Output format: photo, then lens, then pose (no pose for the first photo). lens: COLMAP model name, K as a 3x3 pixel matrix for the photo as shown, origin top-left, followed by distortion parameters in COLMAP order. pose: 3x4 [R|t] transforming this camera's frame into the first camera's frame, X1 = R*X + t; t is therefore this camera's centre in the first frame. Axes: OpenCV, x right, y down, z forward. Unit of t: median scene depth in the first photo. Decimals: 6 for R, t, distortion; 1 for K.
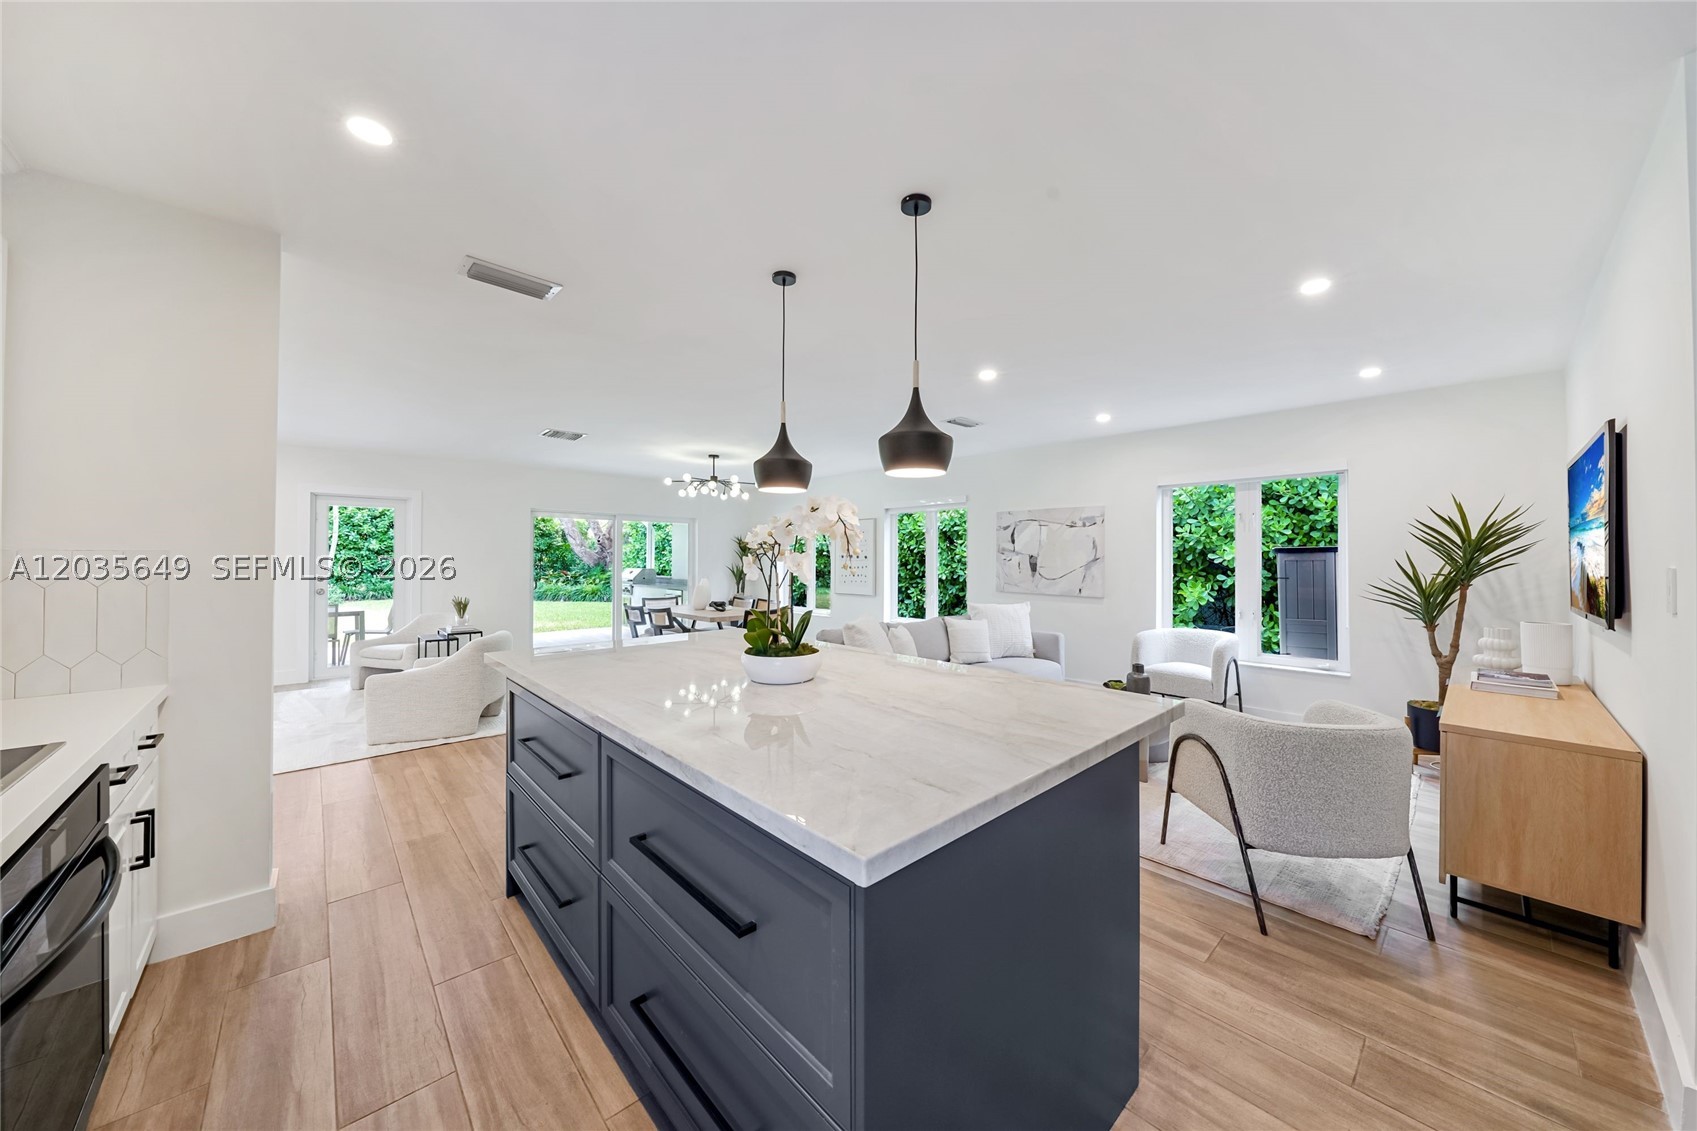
lens RADIAL K [[589.3, 0, 851.2], [0, 589.3, 558.5], [0, 0, 1]] dist [-0.000114, 0.000070]
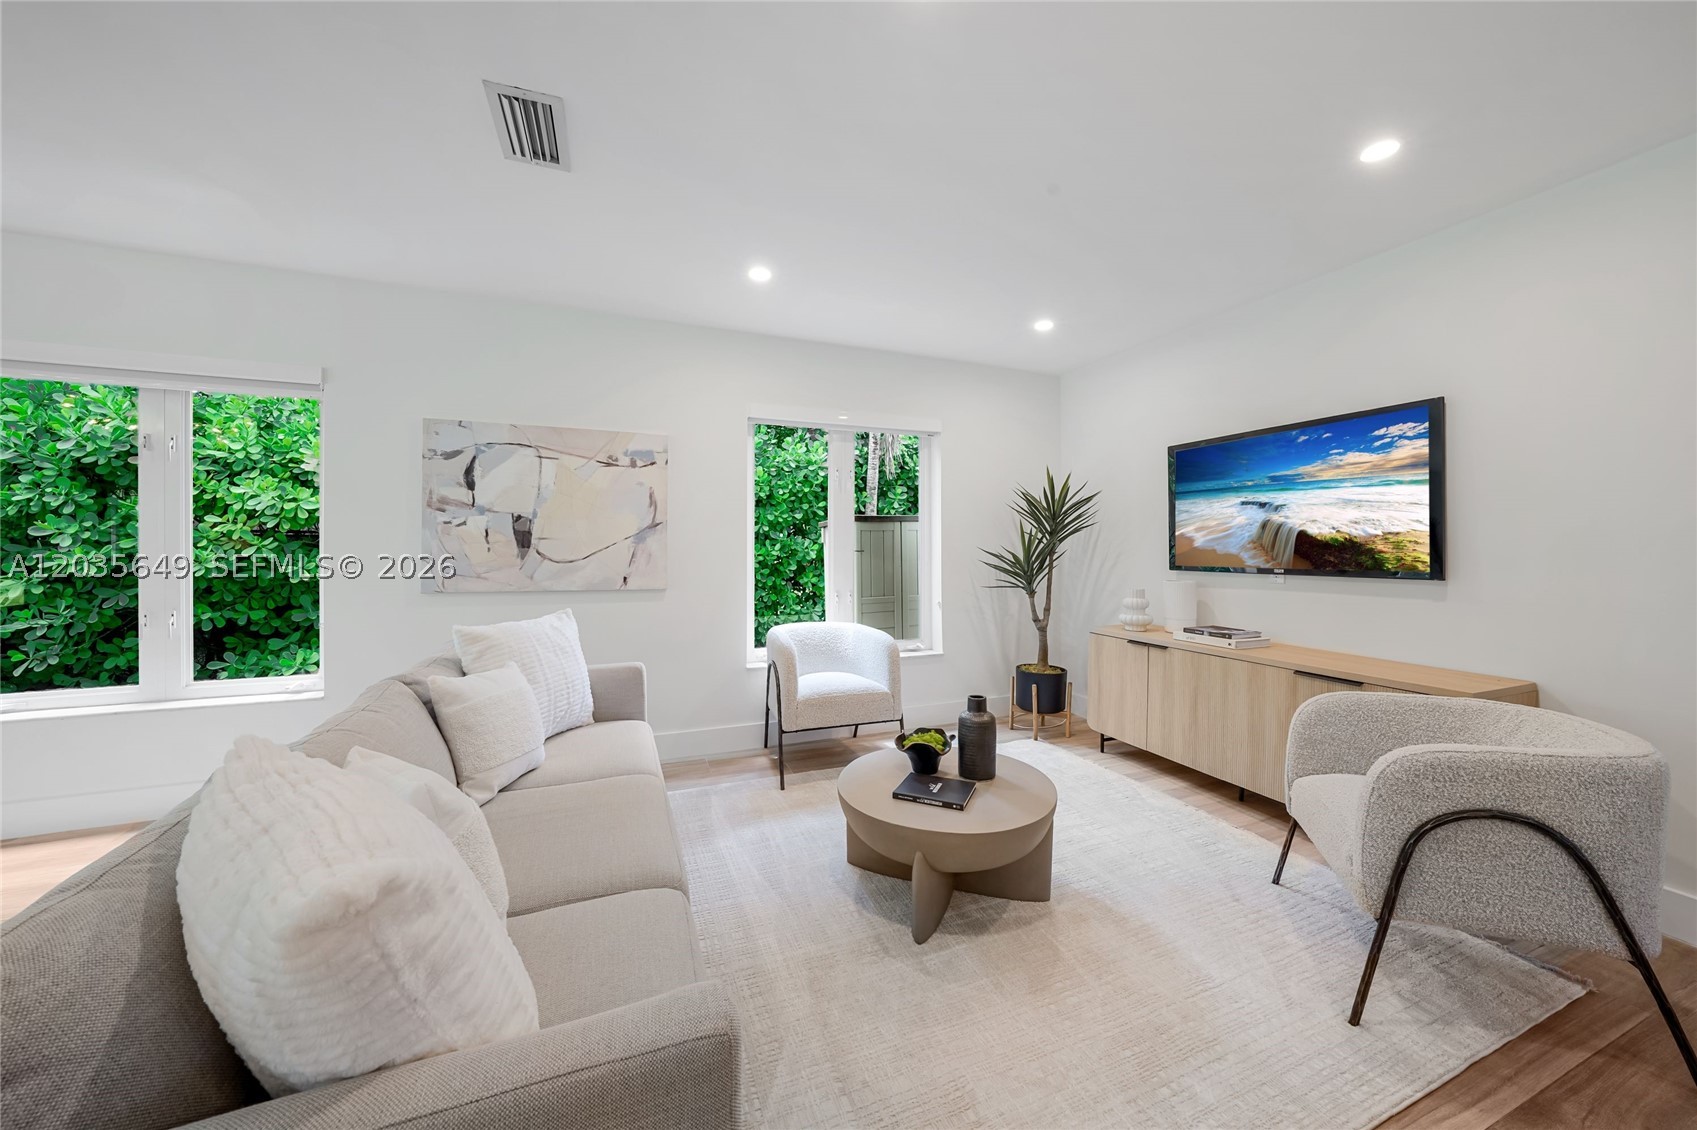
lens RADIAL K [[596.1, 0, 853.0], [0, 596.1, 543.7], [0, 0, 1]] dist [-0.018755, 0.000117]
pose [[0.357877, 0.000132, 0.933769, -0.066619], [-0.003454, 0.999993, 0.001182, 0.018475], [-0.933762, -0.003649, 0.357875, 0.592731]]
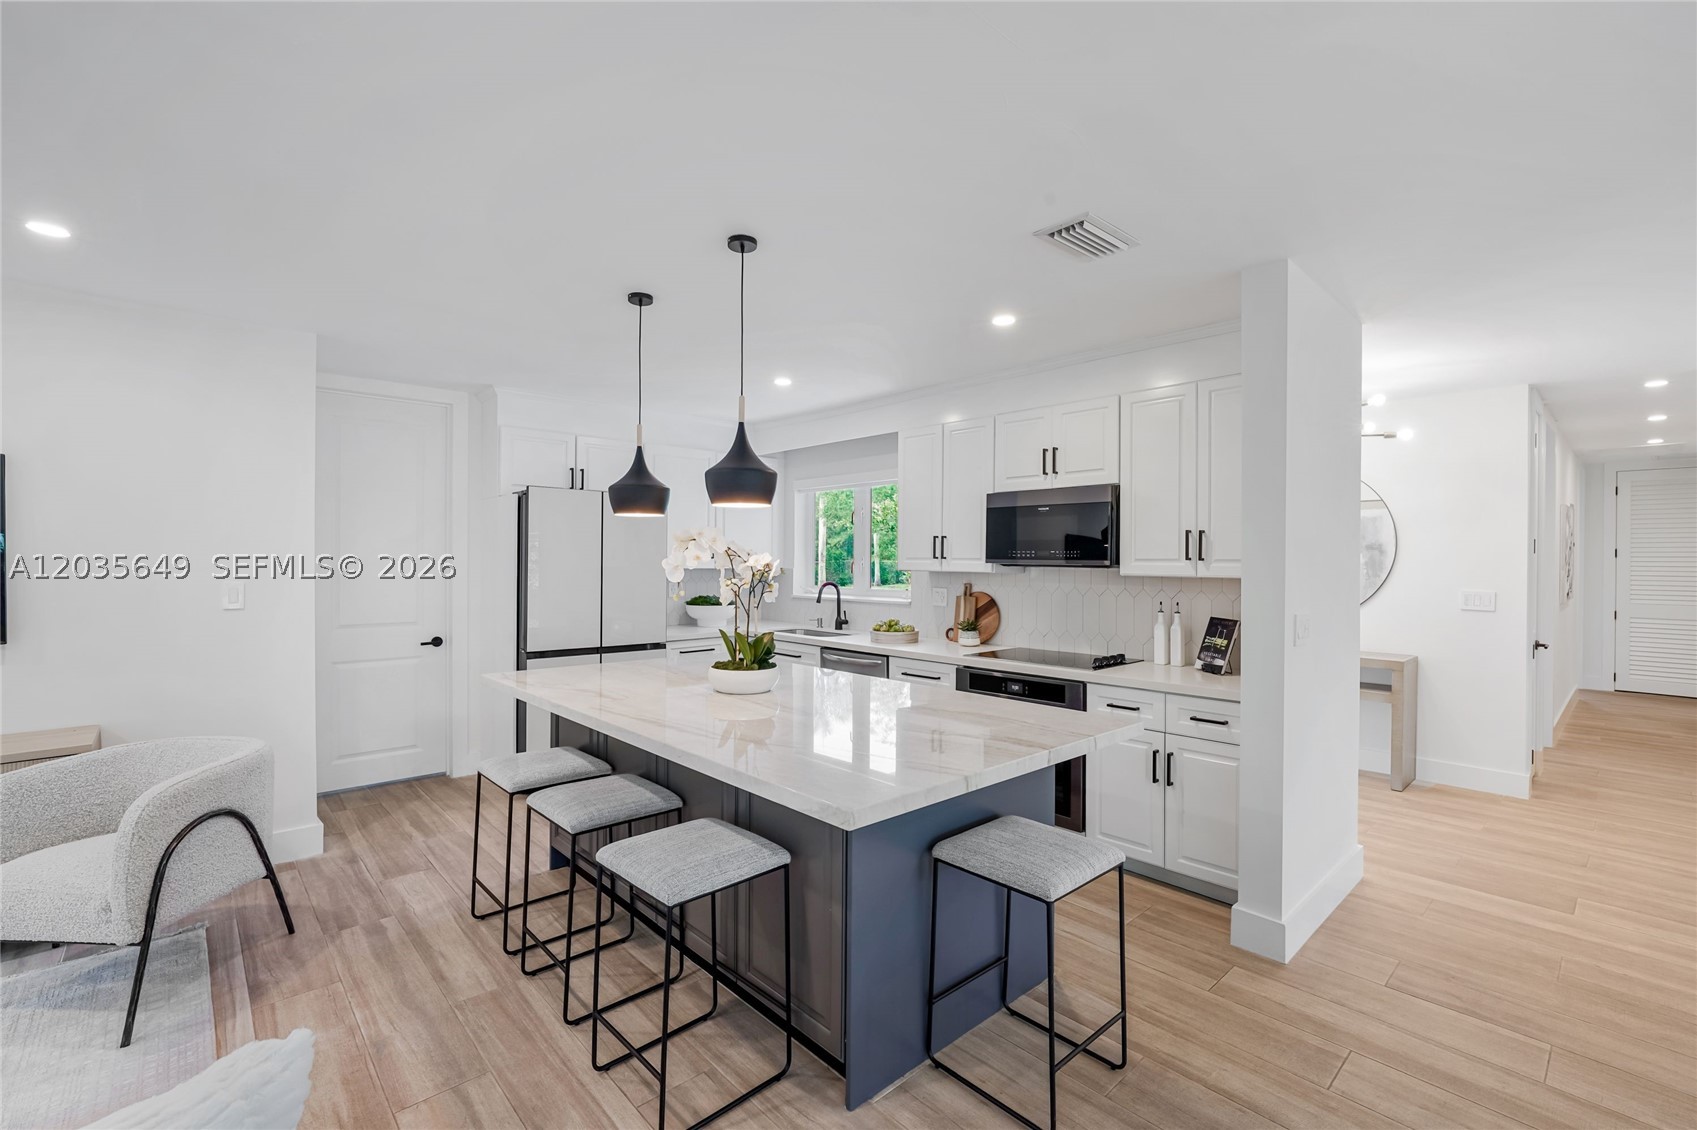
lens RADIAL K [[739.6, 0, 848.5], [0, 739.6, 565.0], [0, 0, 1]] dist [-0.003487, 0.000120]
pose [[-0.999977, -0.006303, 0.002581, -0.112233], [-0.006285, 0.999957, 0.006812, -0.017816], [-0.002624, 0.006795, -0.999973, 0.850745]]
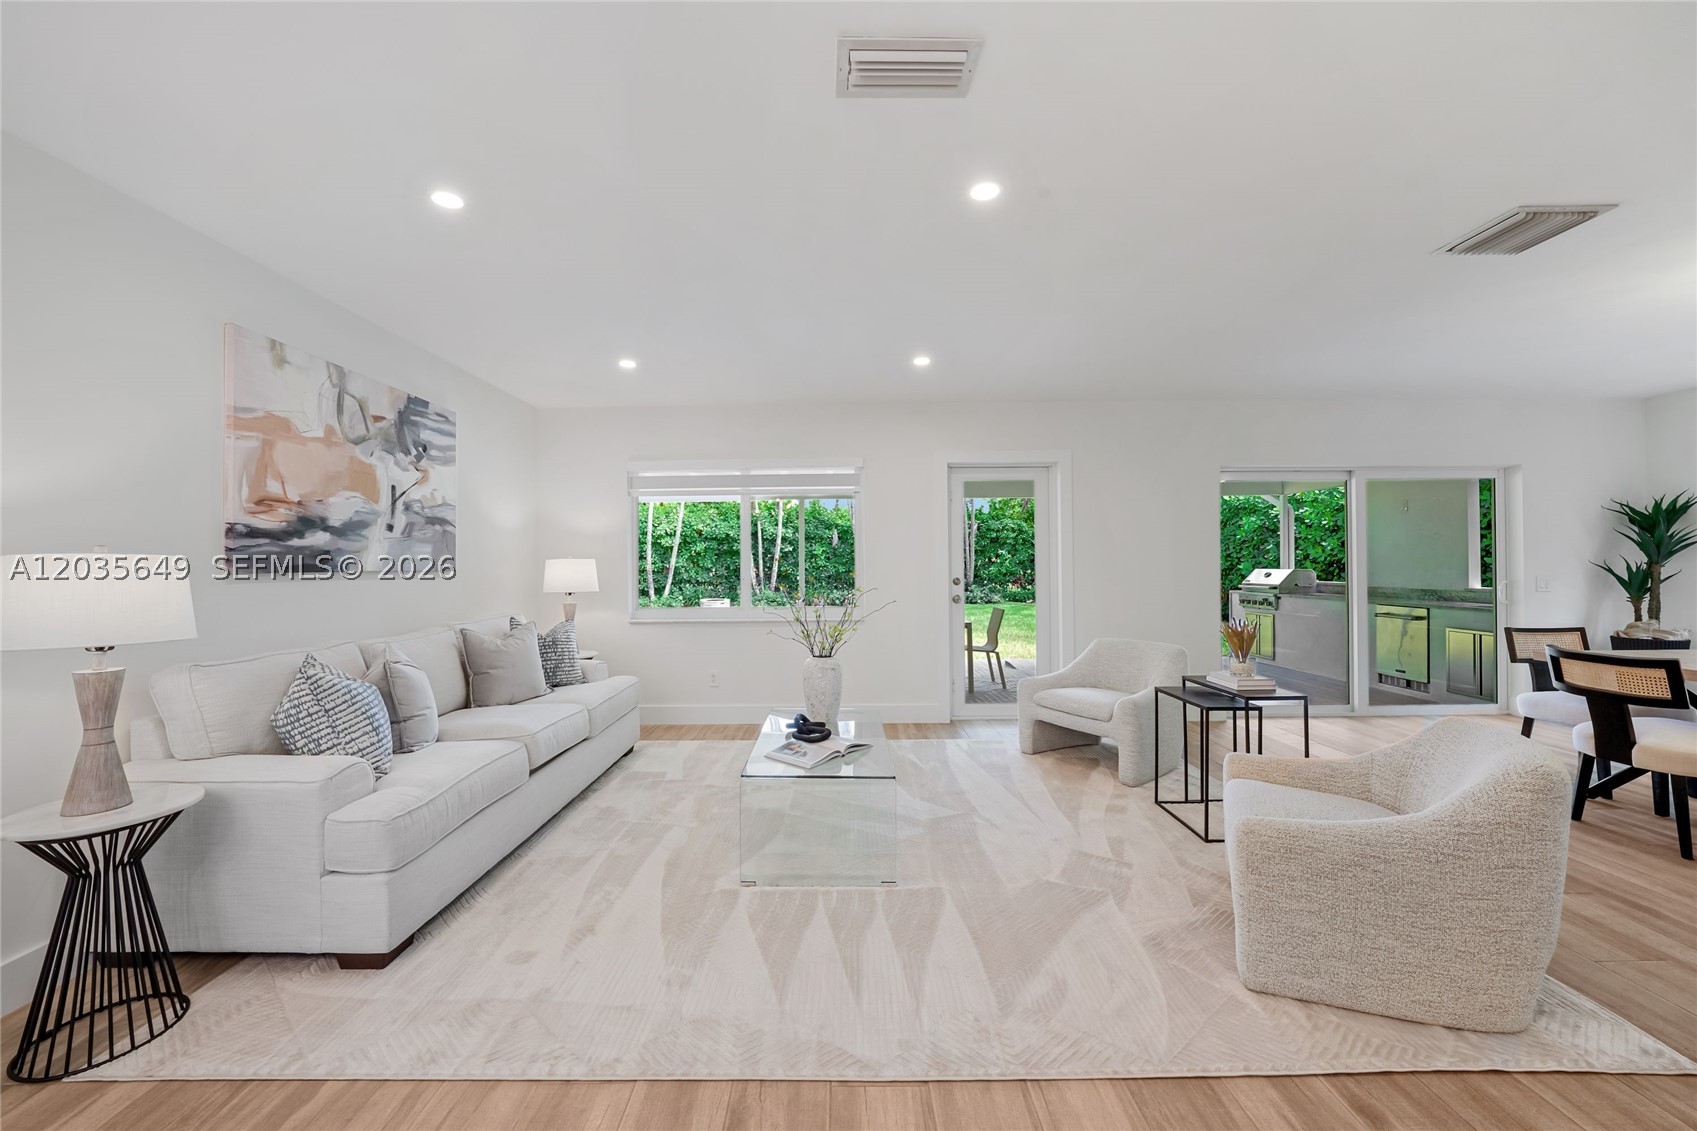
lens RADIAL K [[648.2, 0, 835.6], [0, 648.2, 558.8], [0, 0, 1]] dist [-0.008120, -0.000029]
pose [[0.728312, -0.014135, -0.685100, -0.518204], [0.011658, 0.999898, -0.008237, 0.012239], [0.685147, -0.001988, 0.728402, 0.345258]]
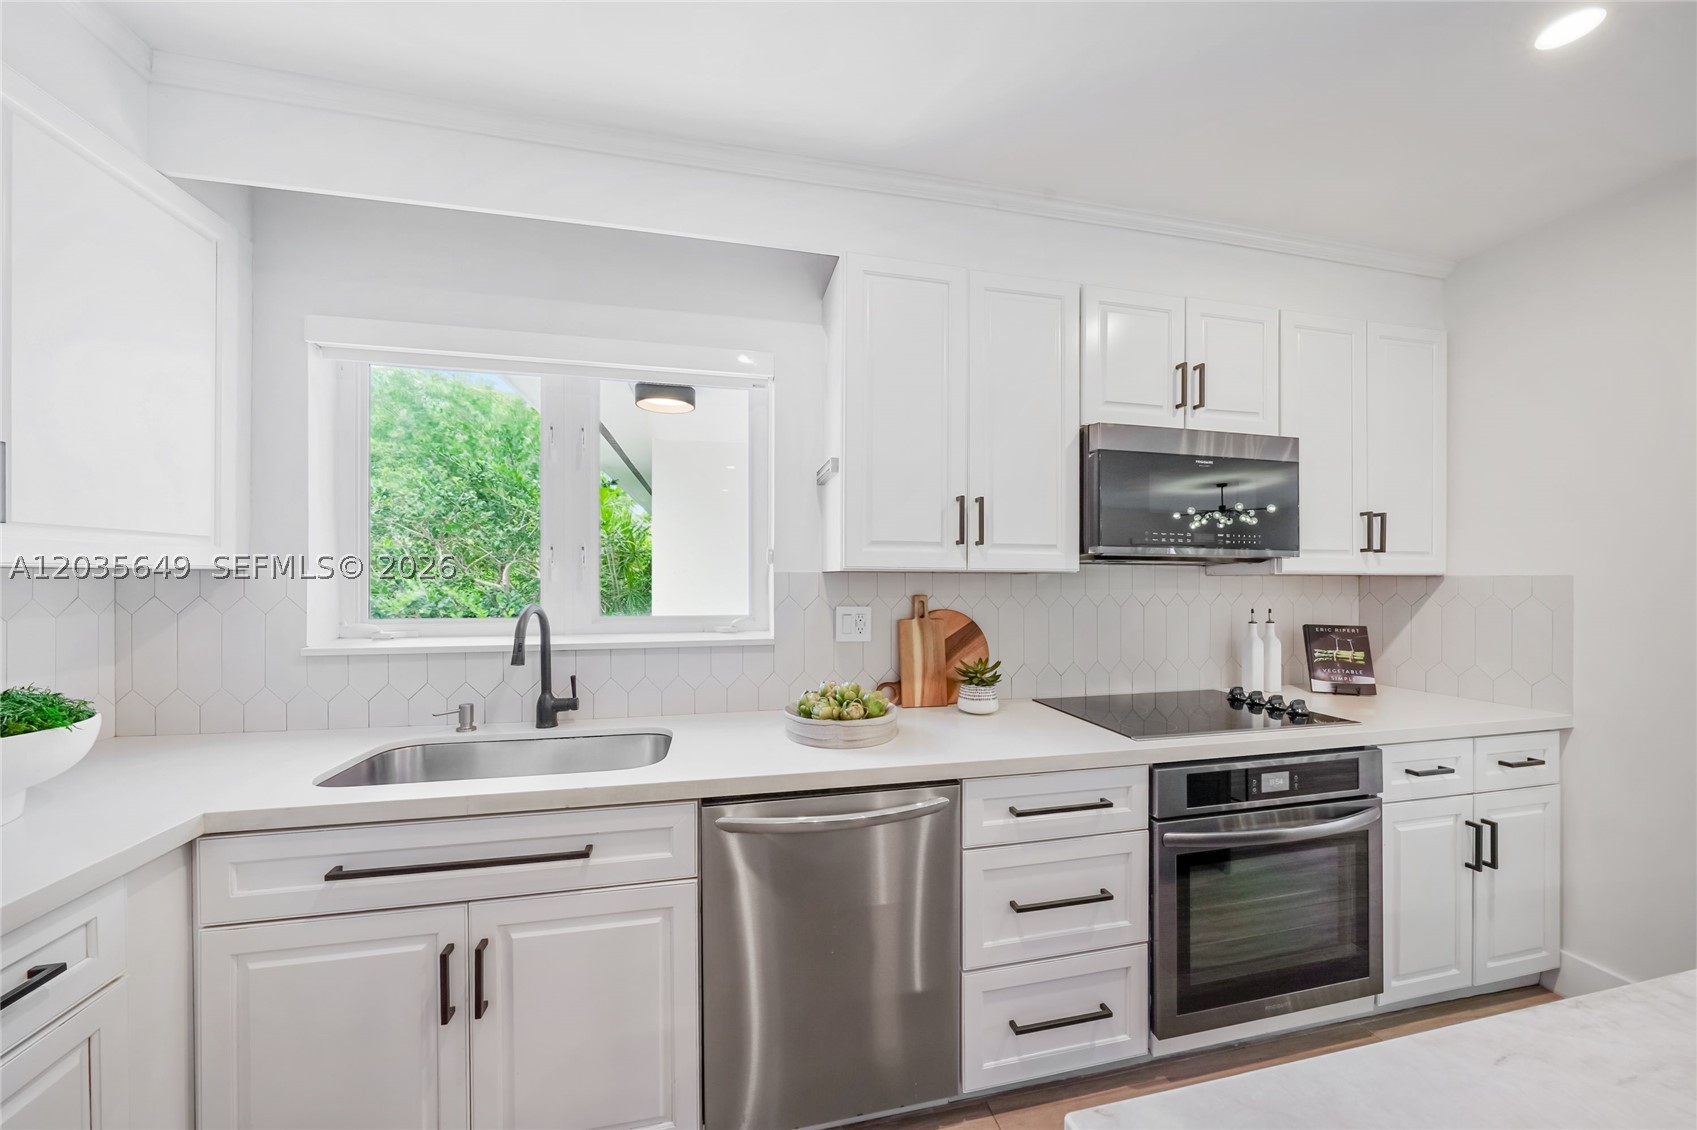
lens RADIAL K [[590.4, 0, 840.7], [0, 590.4, 574.6], [0, 0, 1]] dist [-0.011137, -0.000017]
pose [[-0.505477, -0.009826, -0.862784, 0.088090], [-0.002870, 0.999949, -0.009706, -0.000895], [0.862835, -0.002430, -0.505479, 0.153994]]
